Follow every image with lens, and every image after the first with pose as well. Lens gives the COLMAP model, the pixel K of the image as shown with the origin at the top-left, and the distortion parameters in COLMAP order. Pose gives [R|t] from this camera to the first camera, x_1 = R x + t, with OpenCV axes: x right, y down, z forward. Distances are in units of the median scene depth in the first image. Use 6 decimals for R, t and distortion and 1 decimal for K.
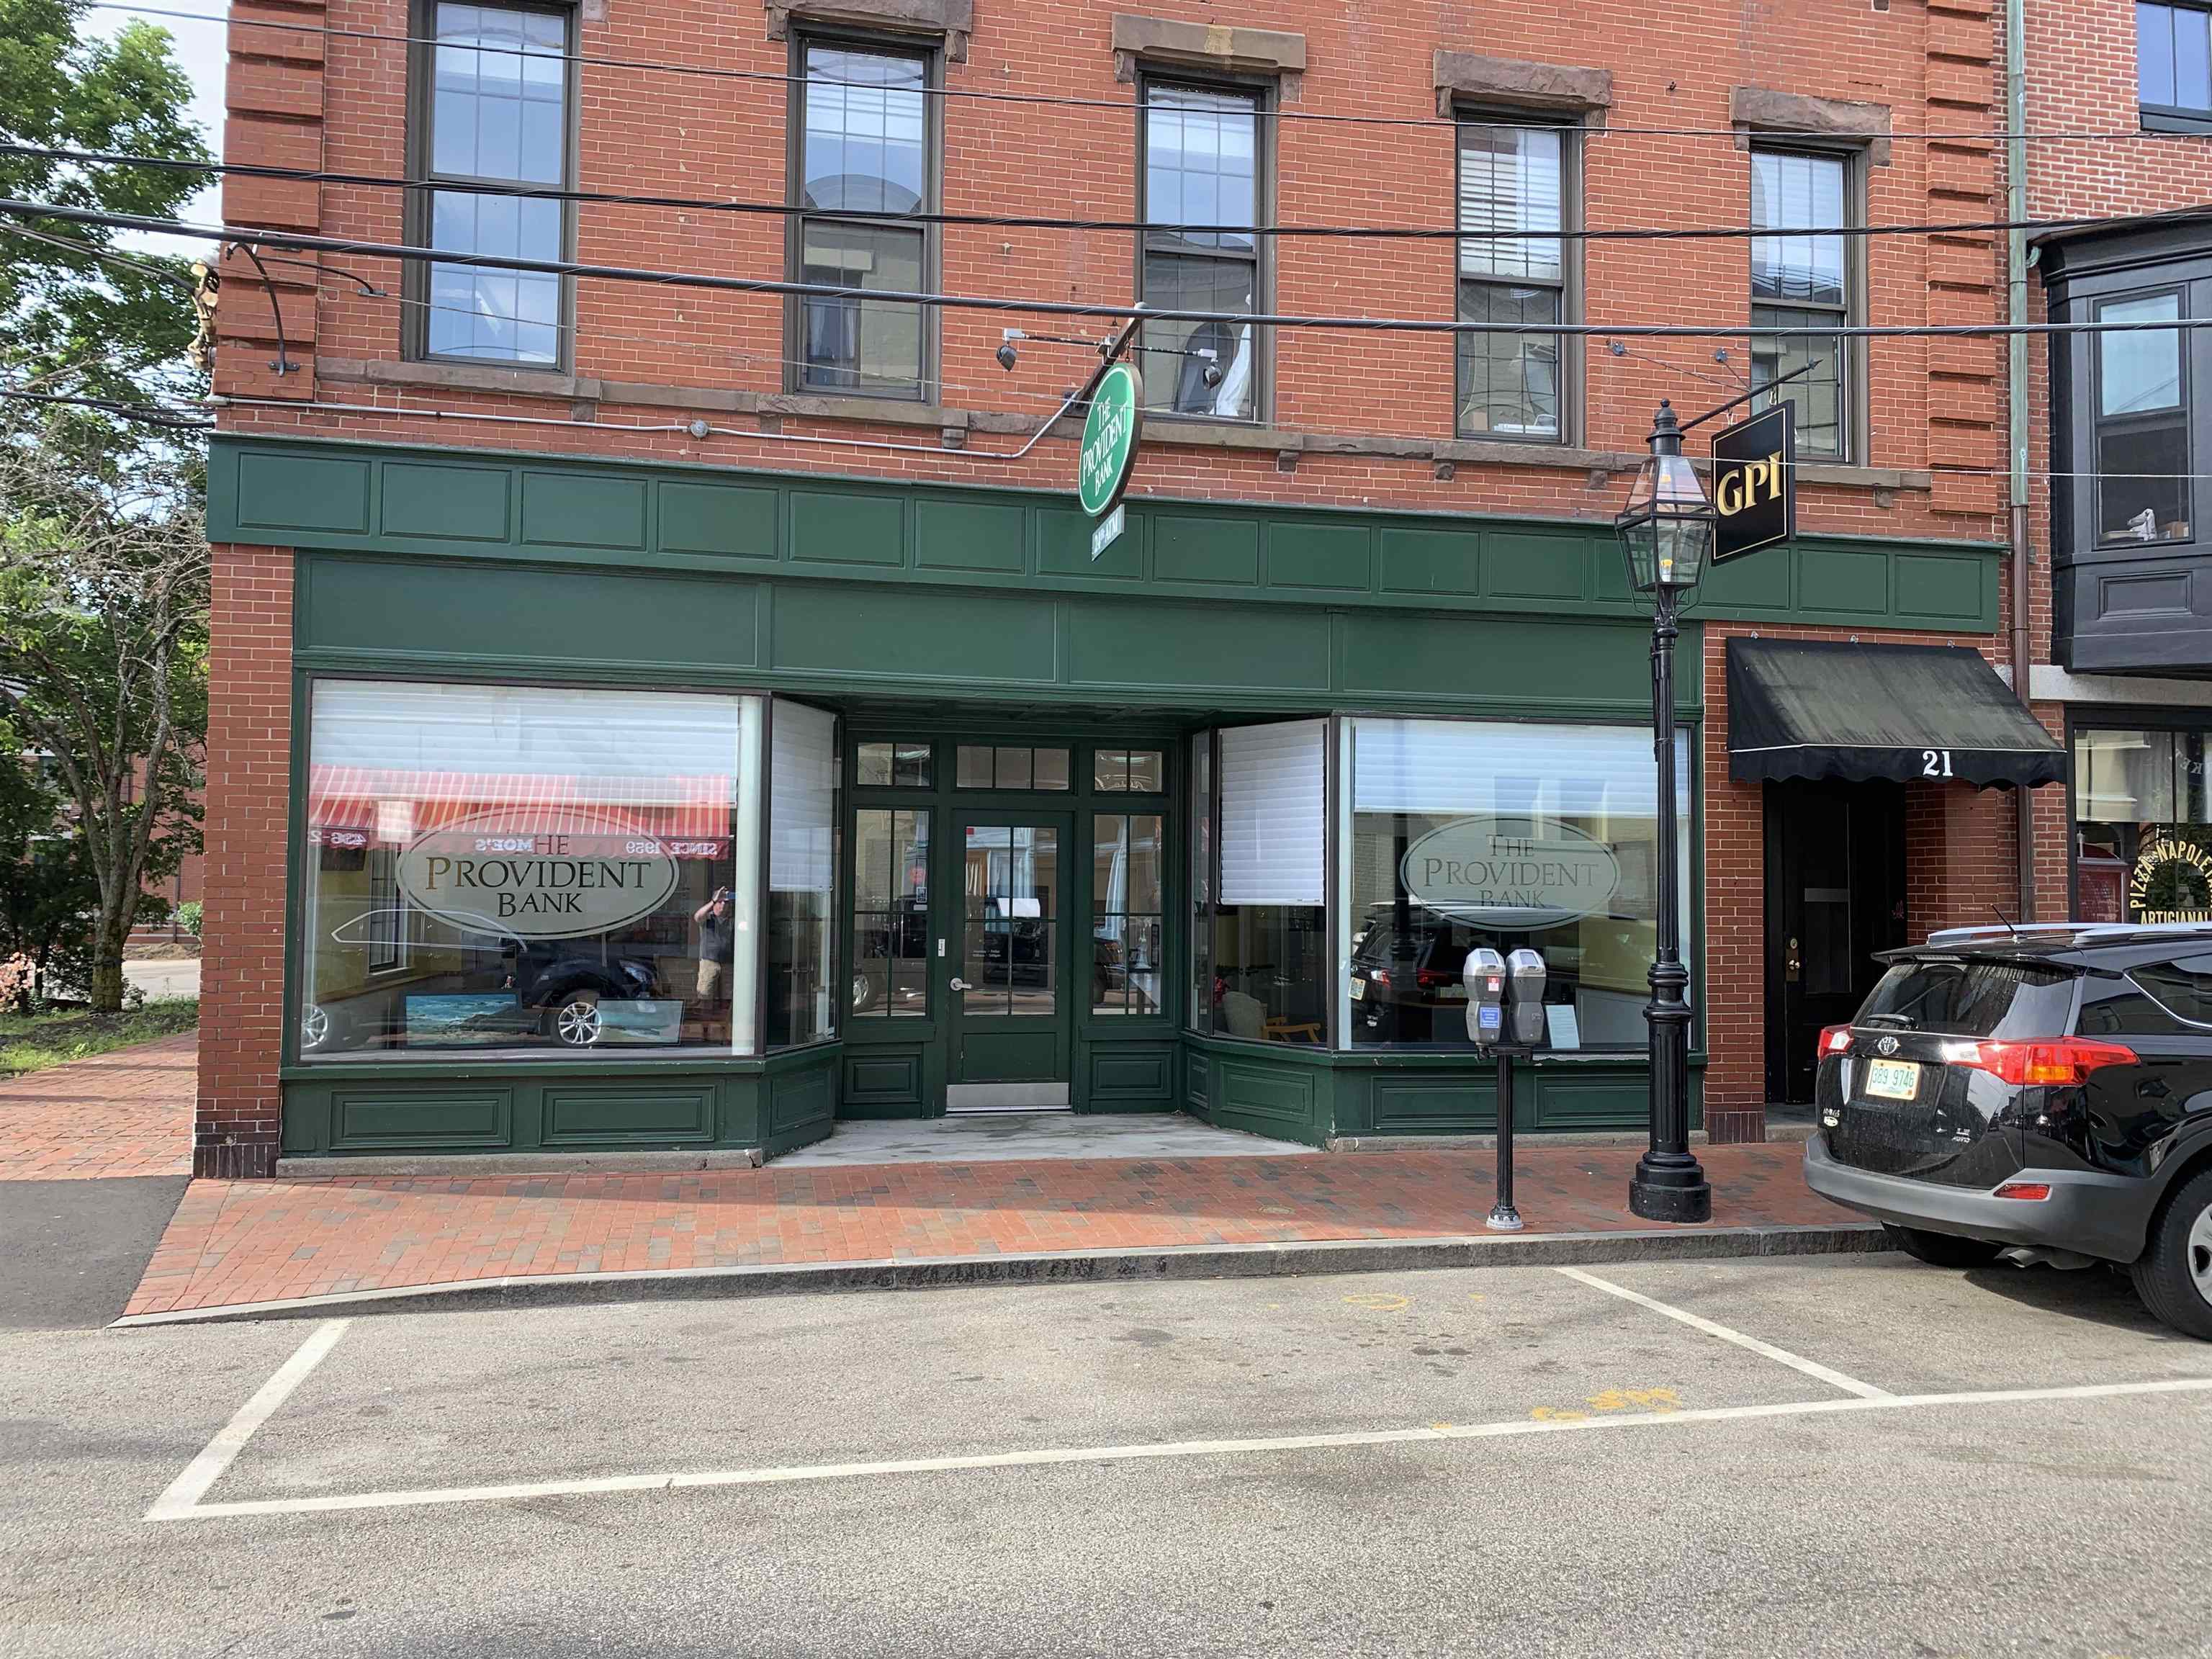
lens RADIAL K [[1687.9, 0, 1101.9], [0, 1687.9, 812.9], [0, 0, 1]] dist [0.029394, -0.027246]
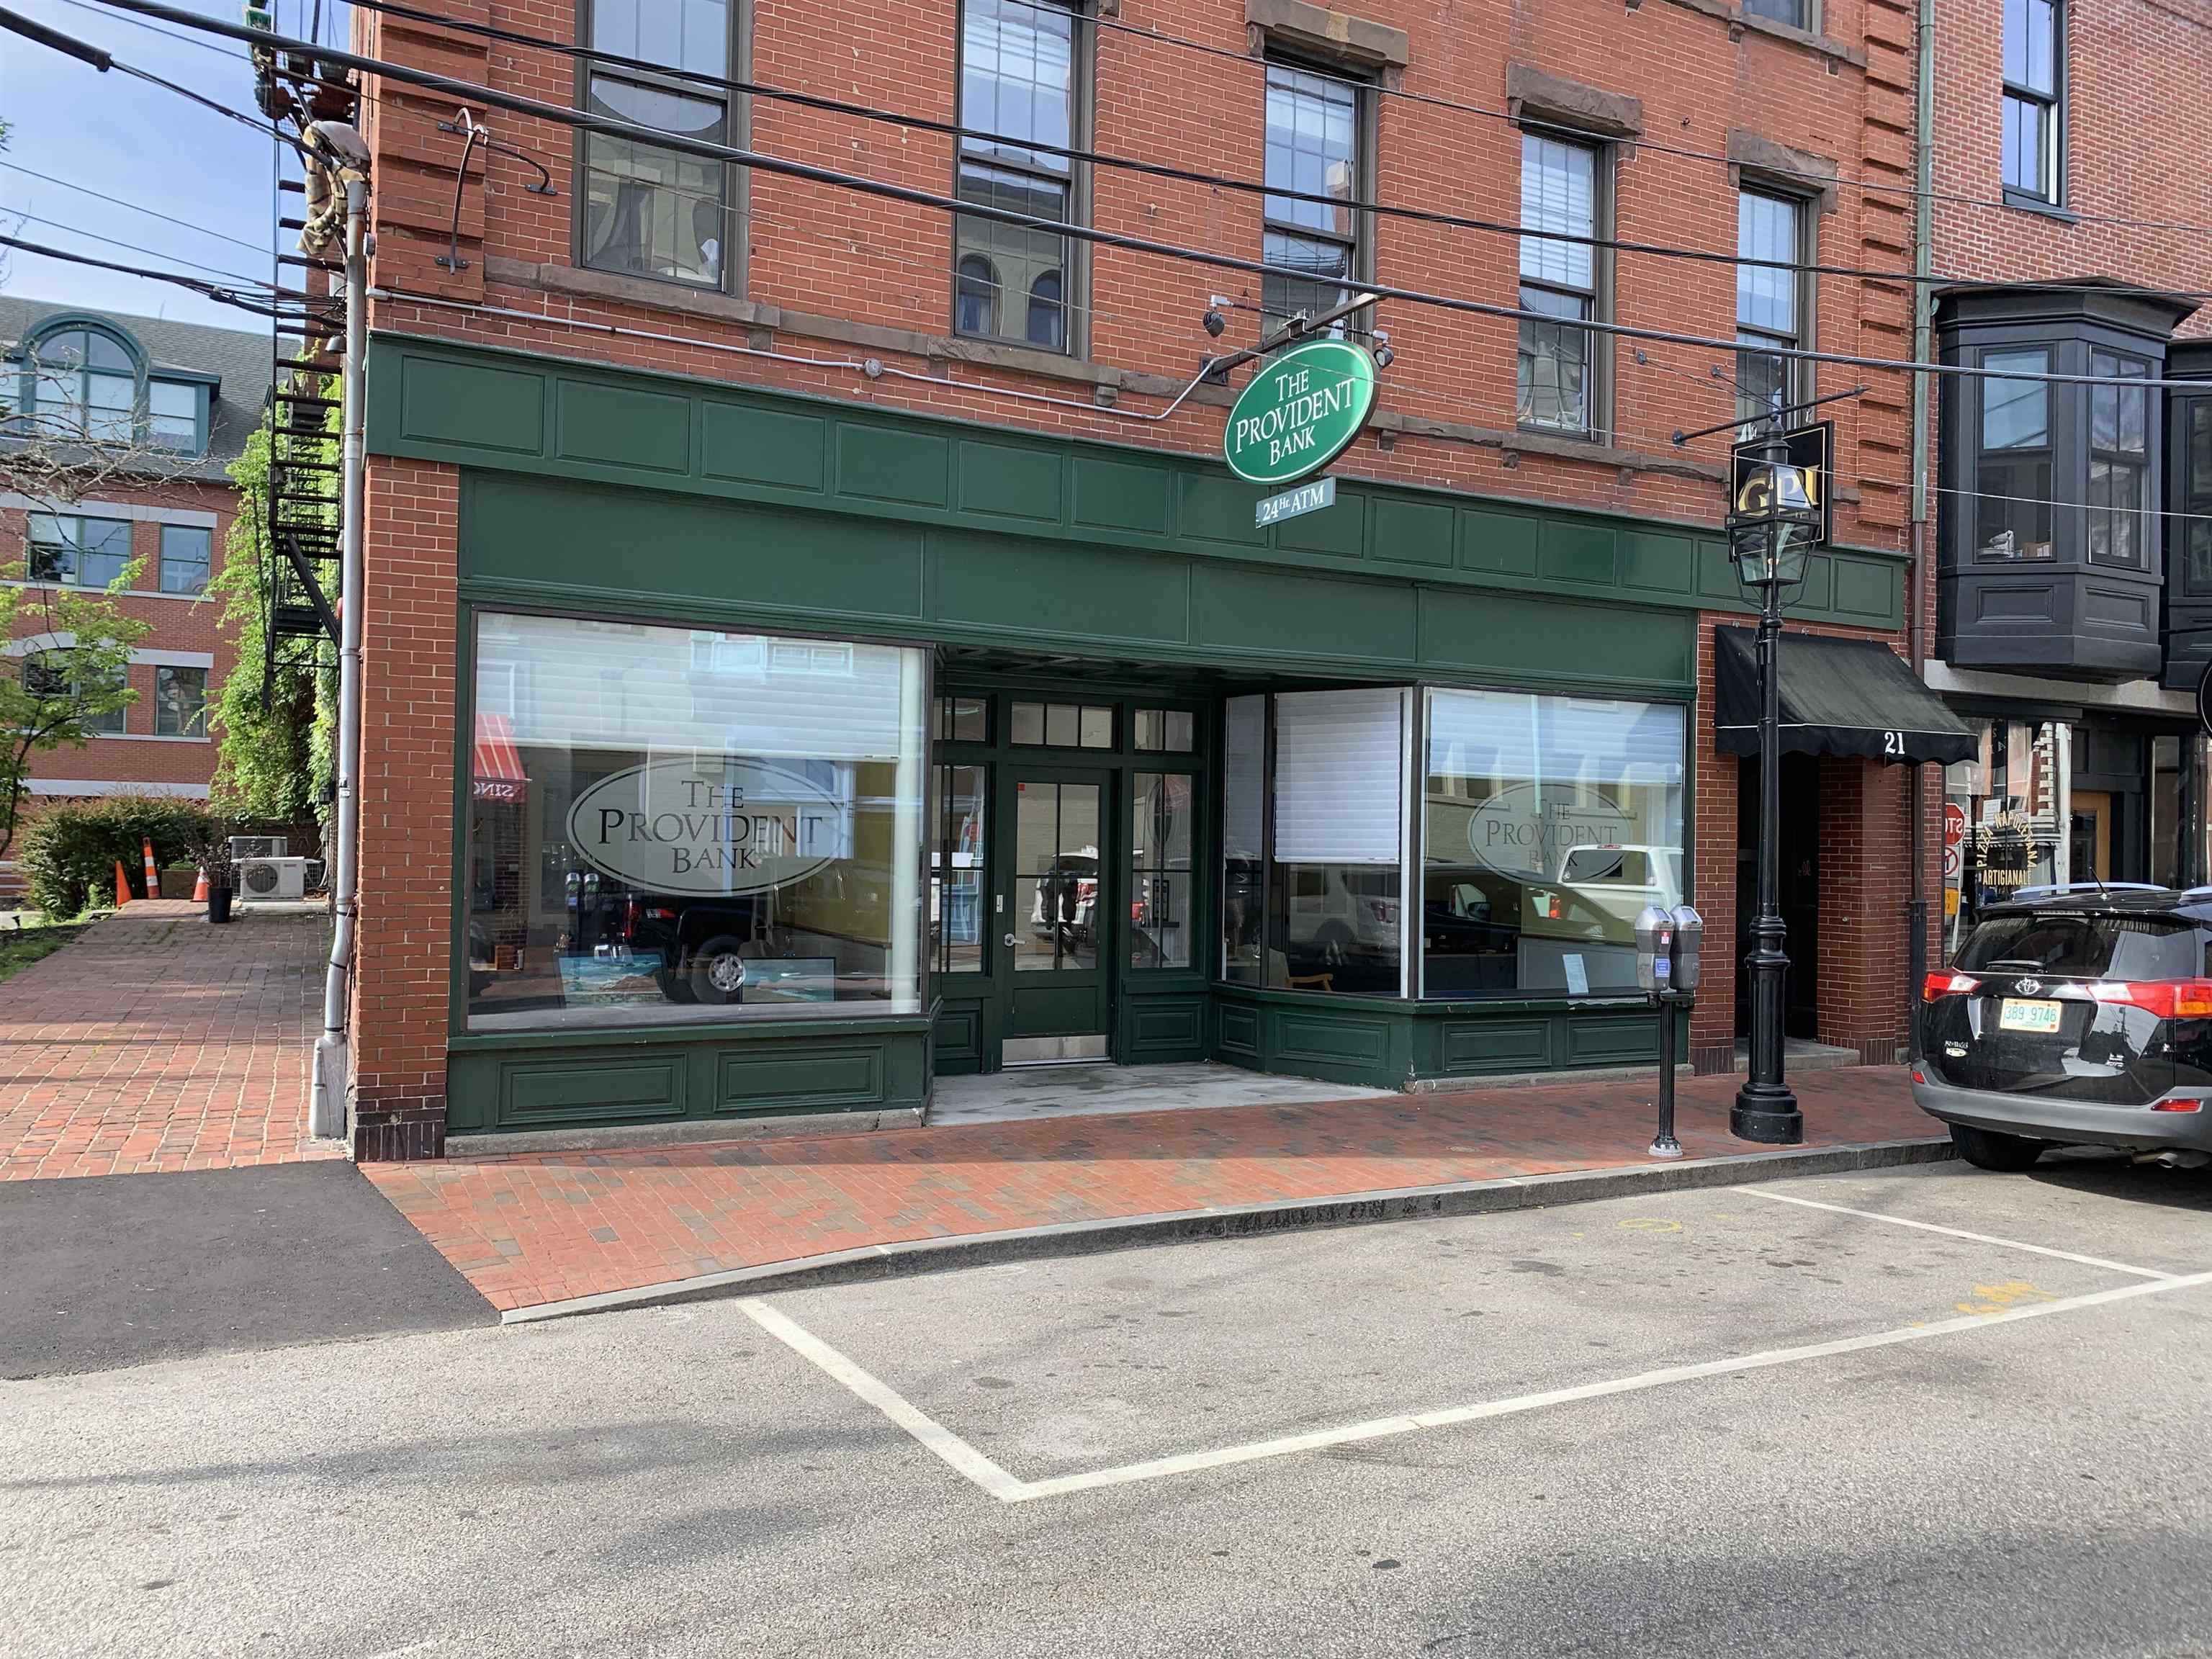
lens RADIAL K [[1687.9, 0, 1093.8], [0, 1687.9, 813.4], [0, 0, 1]] dist [0.029394, -0.027246]
pose [[0.963132, 0.011643, 0.268777, -0.364605], [-0.019915, 0.999407, 0.028072, -0.002806], [-0.268290, -0.032390, 0.962793, 0.030785]]
